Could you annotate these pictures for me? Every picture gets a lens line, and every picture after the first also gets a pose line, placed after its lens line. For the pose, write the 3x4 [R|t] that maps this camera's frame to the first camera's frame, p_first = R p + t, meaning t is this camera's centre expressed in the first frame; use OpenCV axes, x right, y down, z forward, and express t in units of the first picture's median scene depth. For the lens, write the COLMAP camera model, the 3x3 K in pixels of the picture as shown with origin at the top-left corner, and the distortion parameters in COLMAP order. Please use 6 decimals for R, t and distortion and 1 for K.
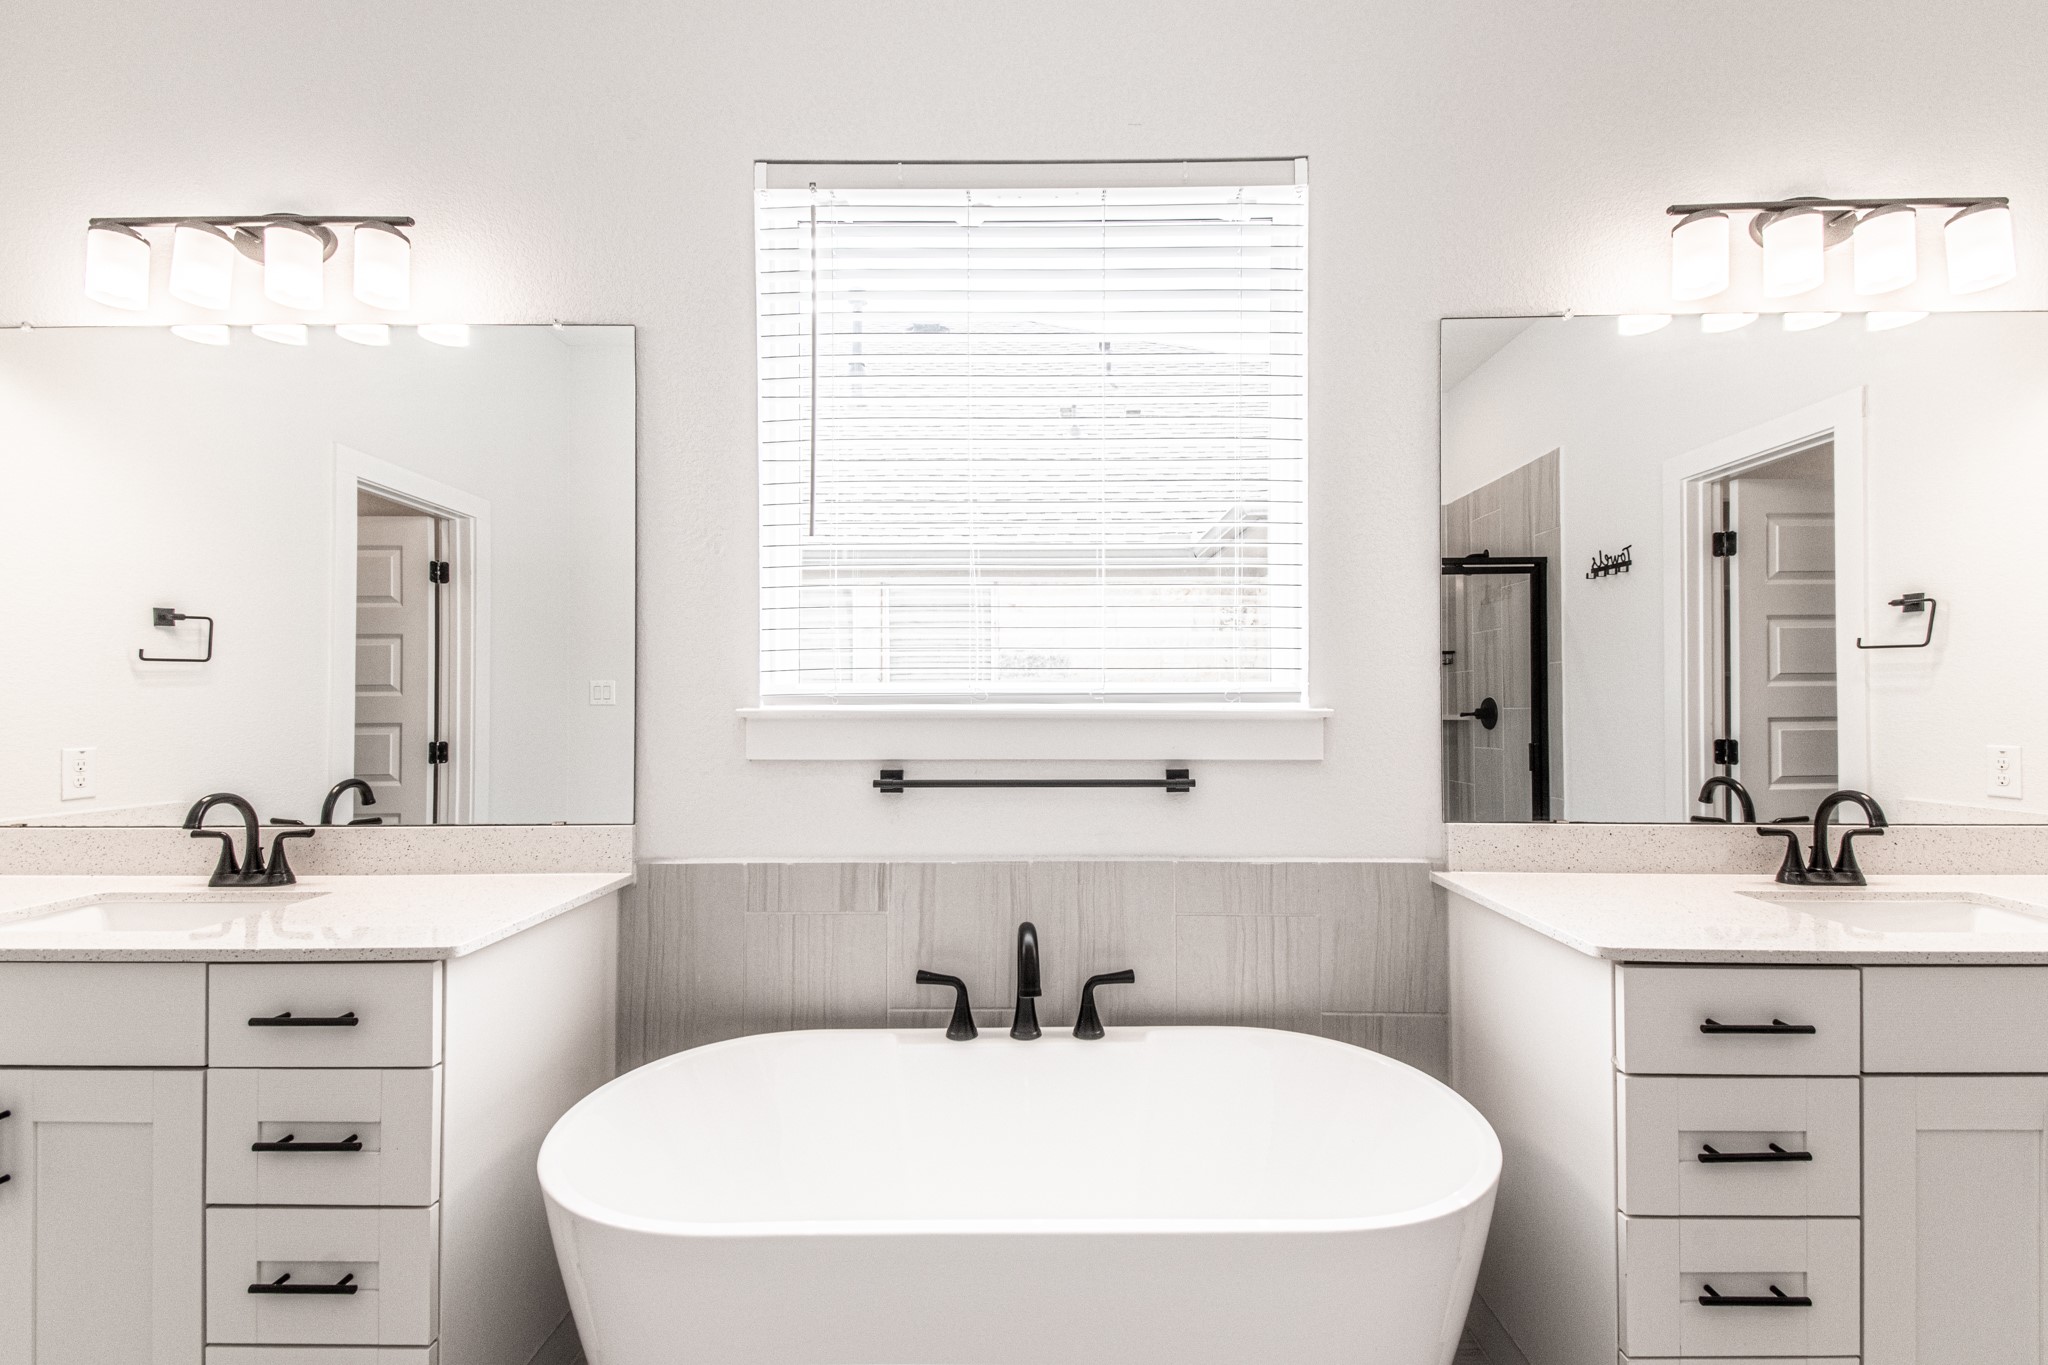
lens RADIAL K [[877.6, 0, 1031.0], [0, 877.6, 686.7], [0, 0, 1]] dist [0.048321, -0.026838]
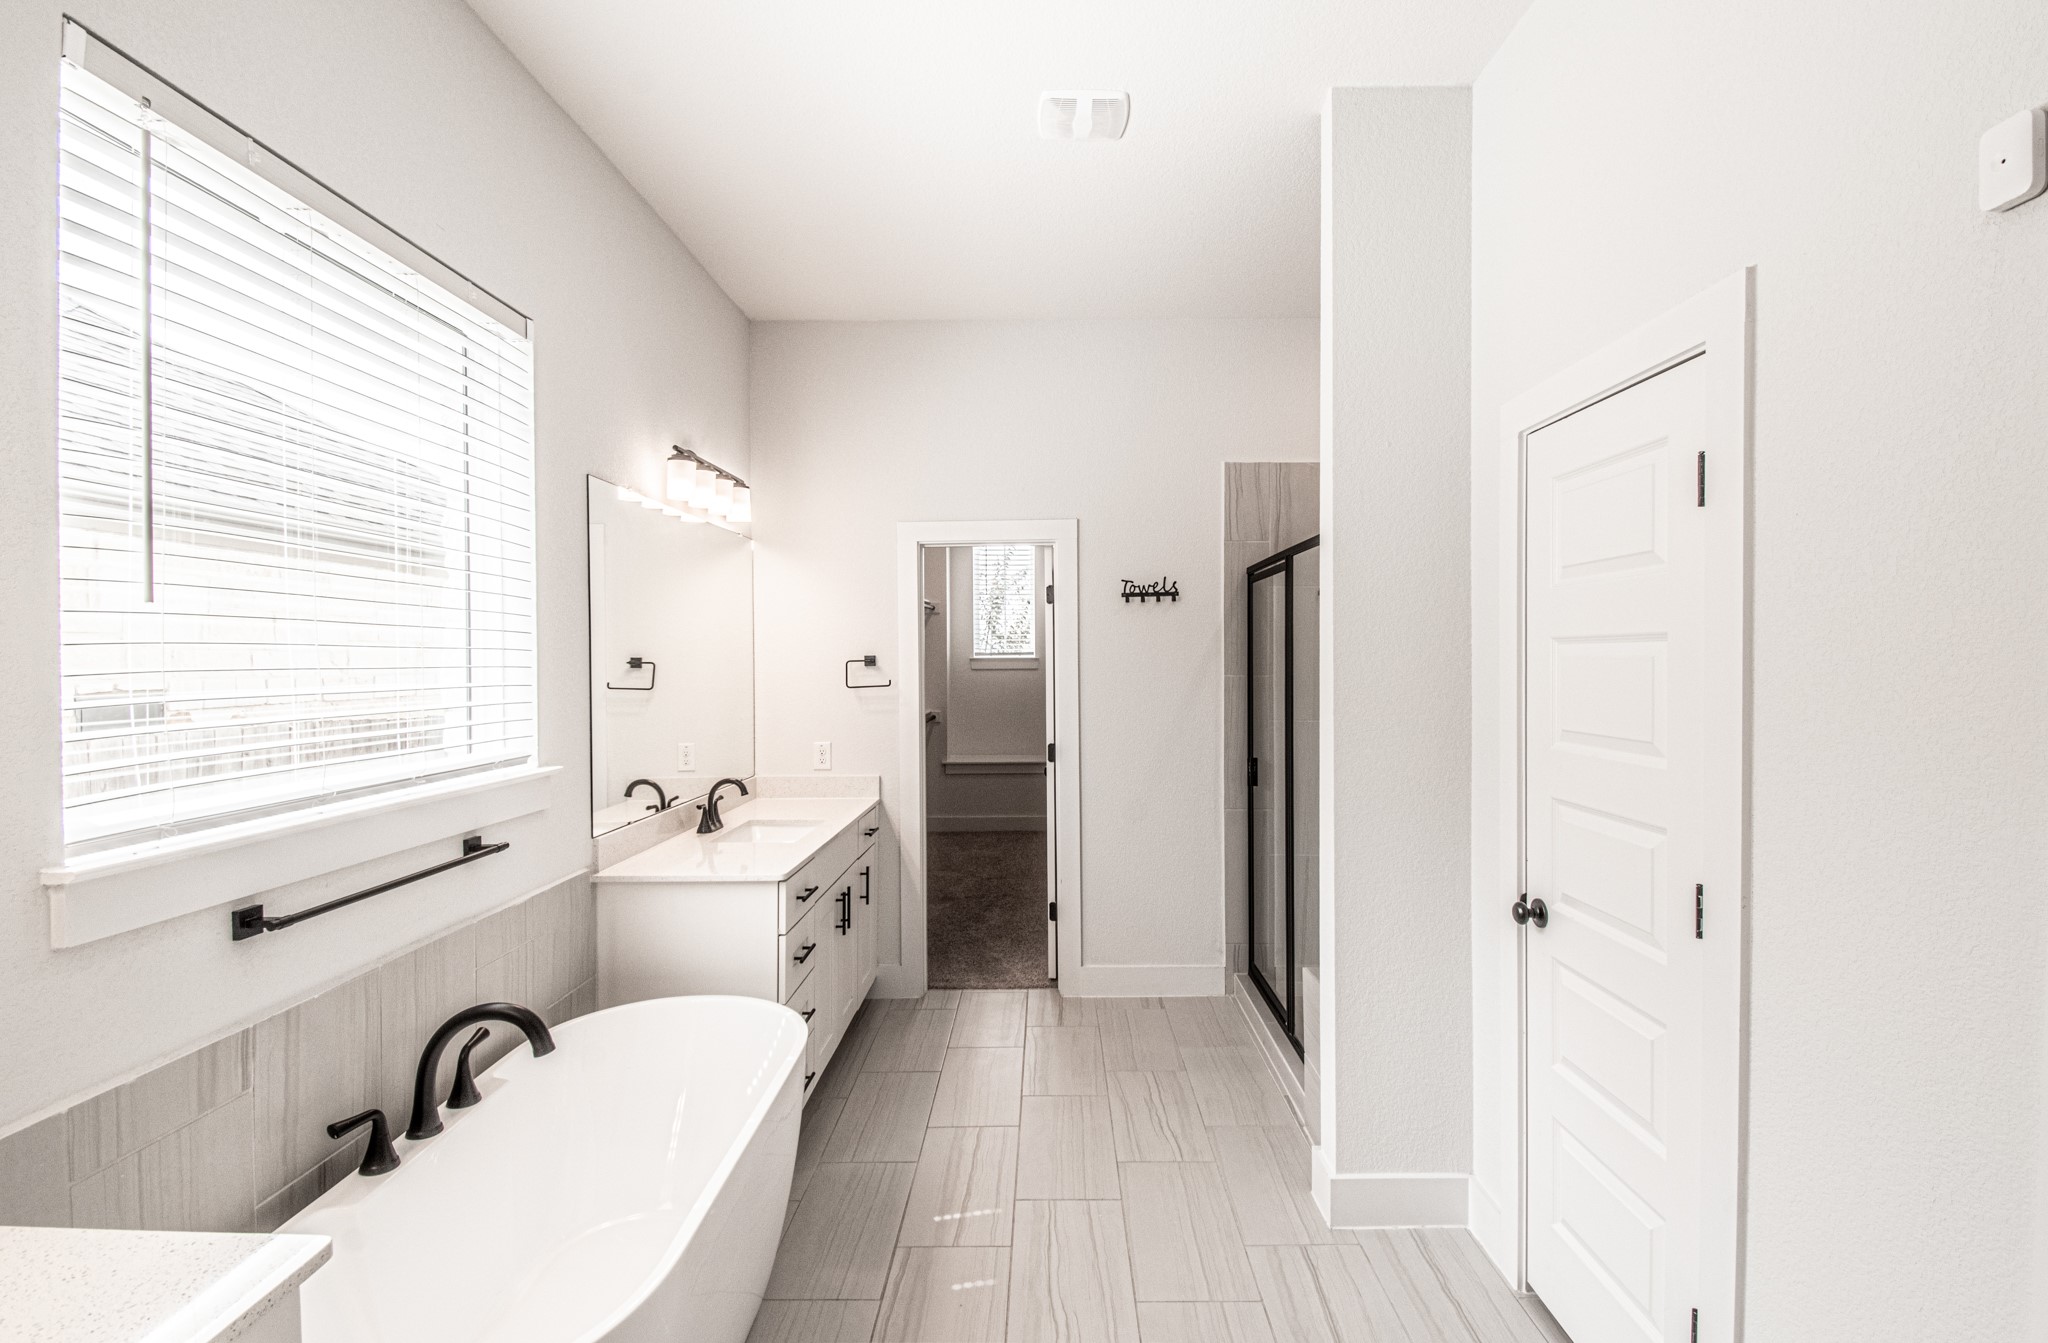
lens RADIAL K [[912.7, 0, 1053.8], [0, 912.7, 676.6], [0, 0, 1]] dist [-0.000942, -0.019177]
pose [[-0.007715, -0.017285, 0.999821, -0.958290], [-0.002857, 0.999847, 0.017263, -0.126898], [-0.999966, -0.002723, -0.007763, 0.291992]]
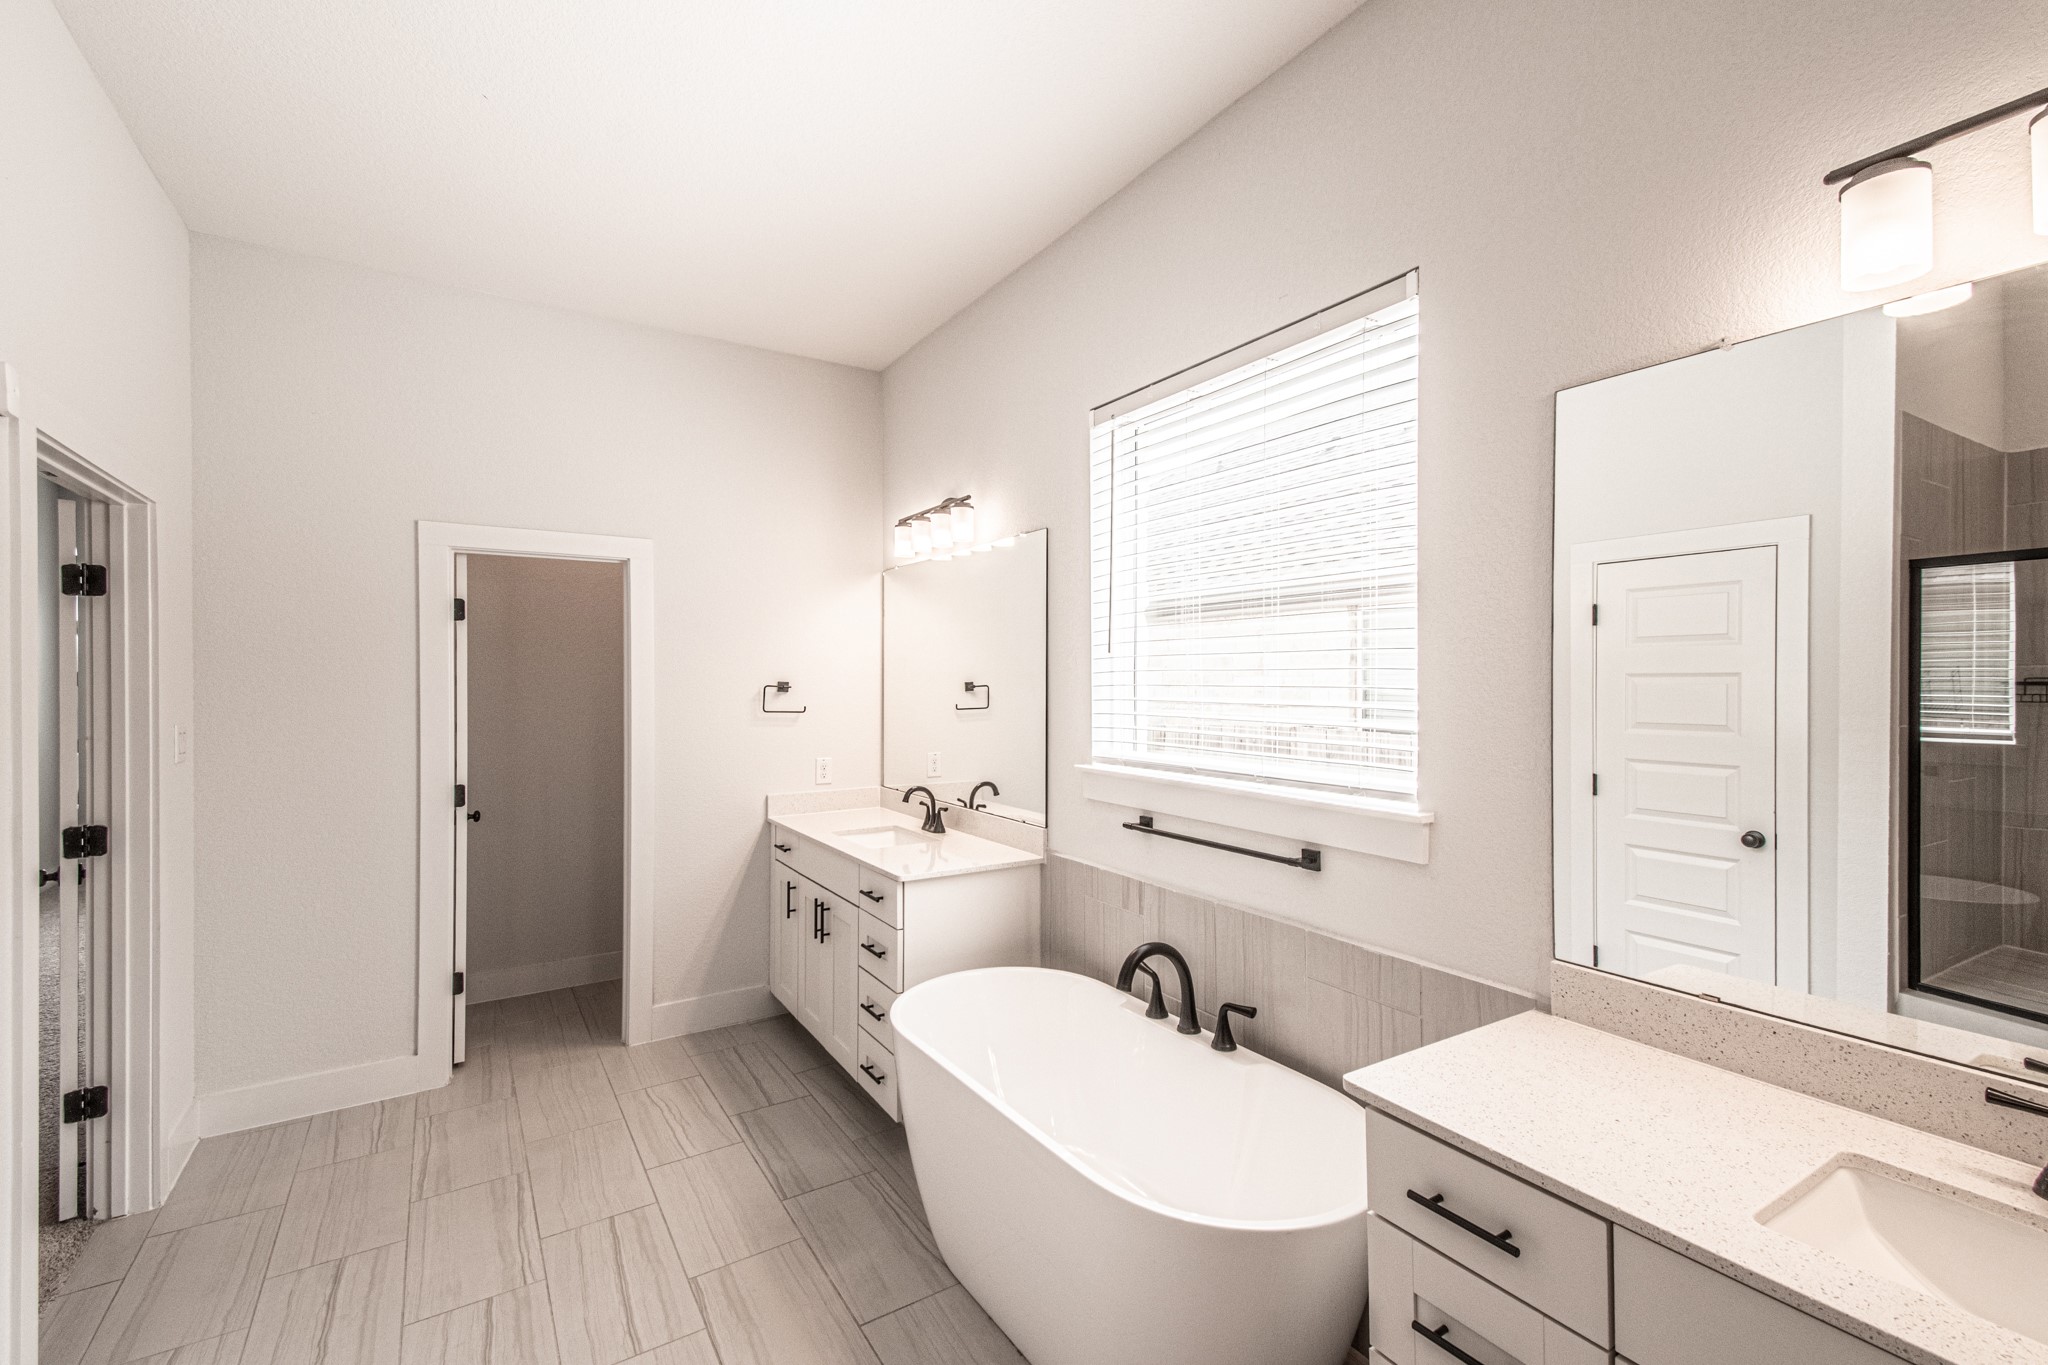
lens RADIAL K [[877.6, 0, 1031.0], [0, 877.6, 686.7], [0, 0, 1]] dist [0.048321, -0.026838]
pose [[0.547576, 0.009661, -0.836700, 0.927040], [0.011833, 0.999744, 0.019288, -0.145122], [0.836672, -0.020463, 0.547321, 0.073550]]
